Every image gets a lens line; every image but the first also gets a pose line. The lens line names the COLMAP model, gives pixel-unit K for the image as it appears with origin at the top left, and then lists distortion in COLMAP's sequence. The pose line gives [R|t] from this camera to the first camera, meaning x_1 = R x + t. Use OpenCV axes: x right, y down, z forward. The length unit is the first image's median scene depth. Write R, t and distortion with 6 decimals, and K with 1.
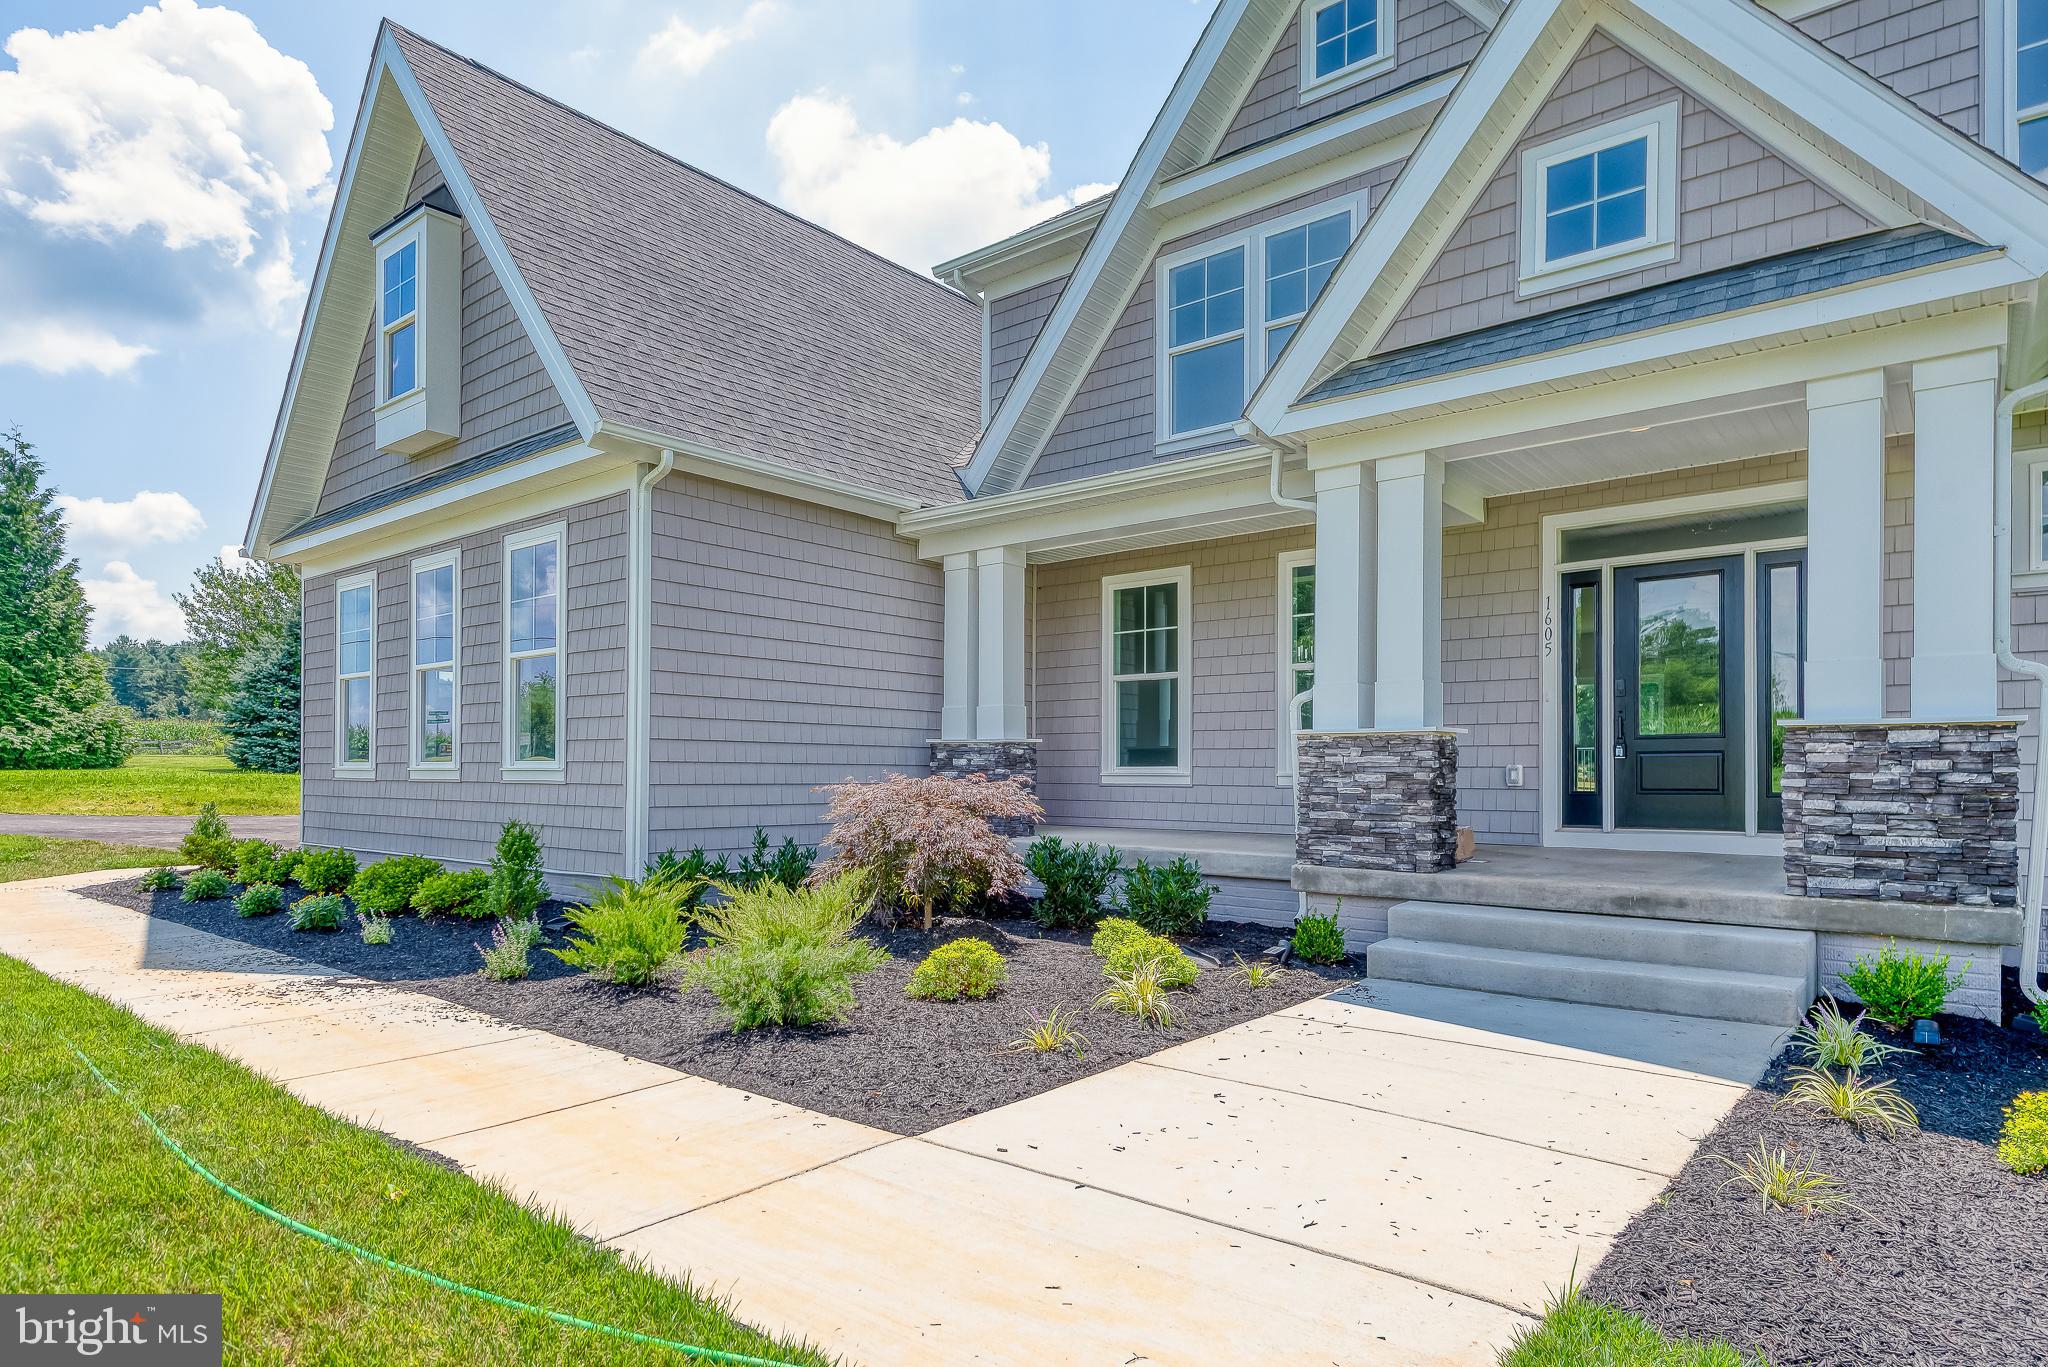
lens RADIAL K [[1162.1, 0, 1045.8], [0, 1162.1, 768.7], [0, 0, 1]] dist [0.004013, 0.000524]
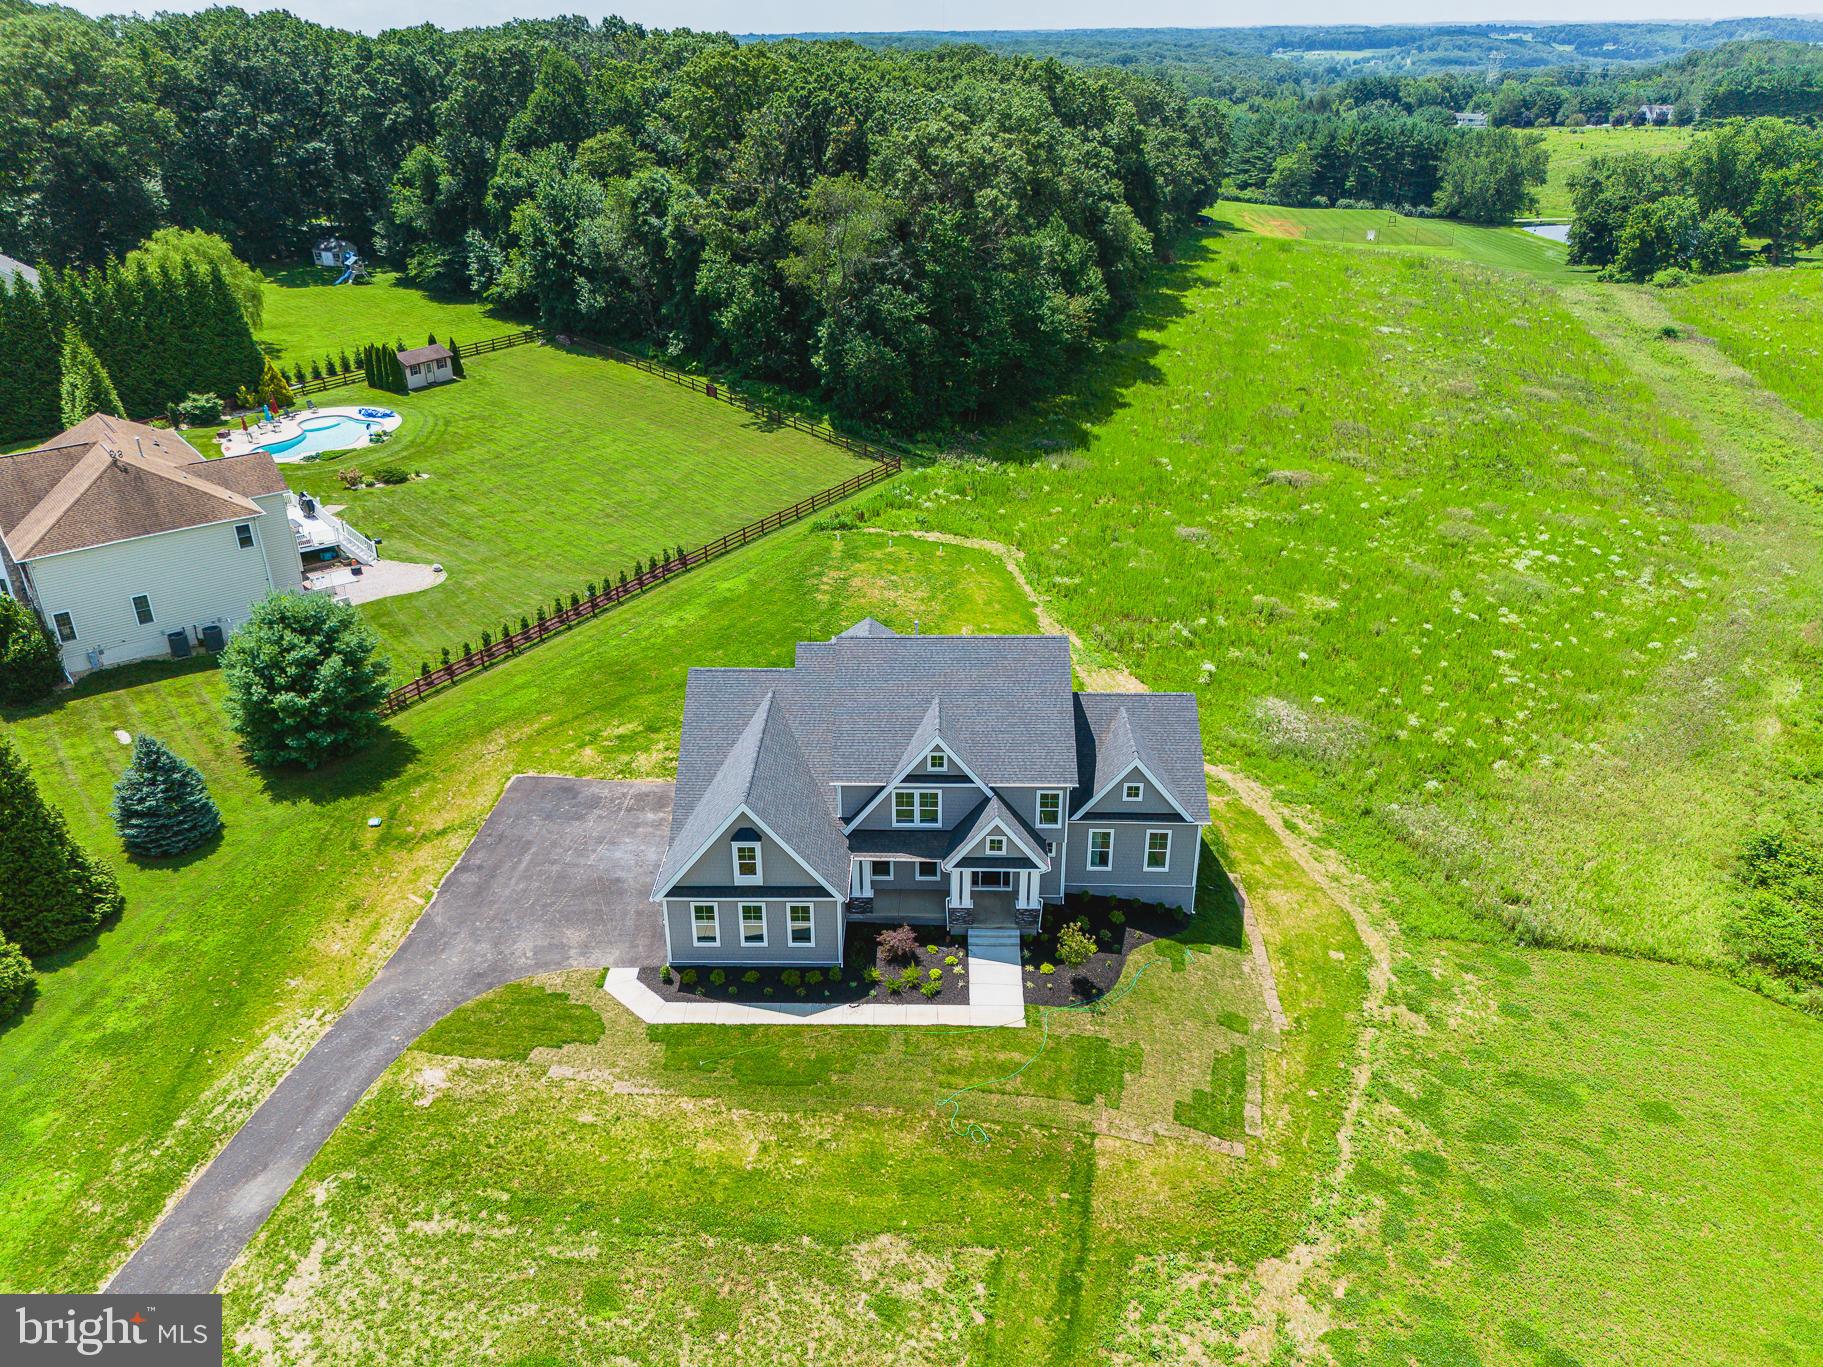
lens RADIAL K [[1362.8, 0, 891.7], [0, 1362.8, 629.4], [0, 0, 1]] dist [0.029313, -0.028305]
pose [[0.788989, -0.263927, 0.554833, -3.856201], [0.013880, 0.910463, 0.413358, -4.612694], [-0.614251, -0.318434, 0.722008, -3.760891]]
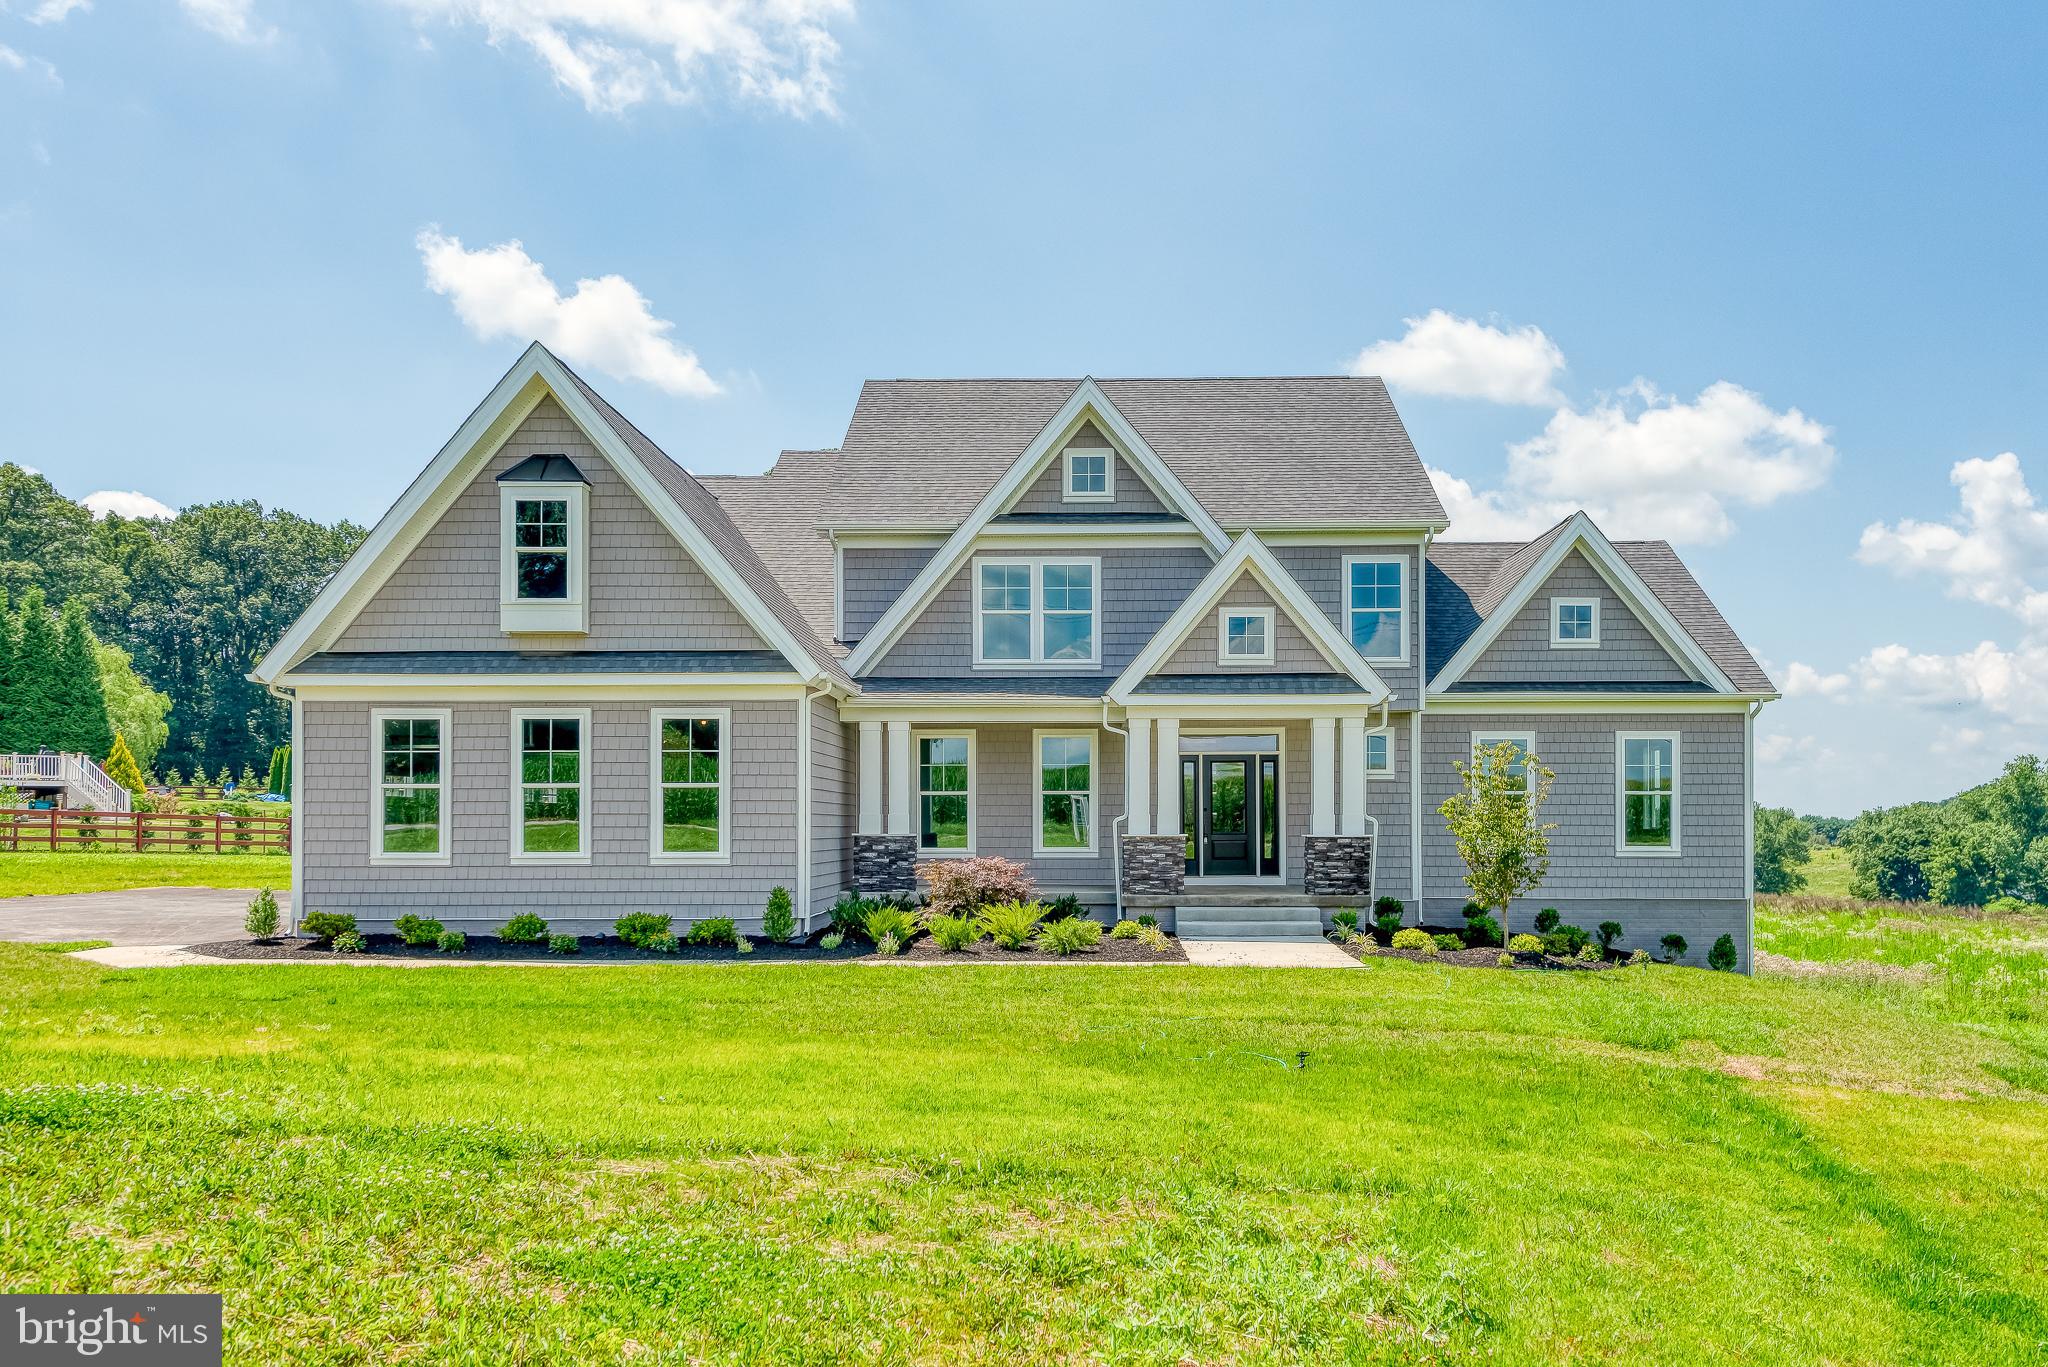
lens RADIAL K [[1587.8, 0, 1084.3], [0, 1587.8, 815.8], [0, 0, 1]] dist [0.017439, 0.001263]
pose [[0.775926, -0.003325, 0.630815, -1.872095], [0.002320, 0.999994, 0.002417, -0.081261], [-0.630819, -0.000412, 0.775930, -1.398859]]
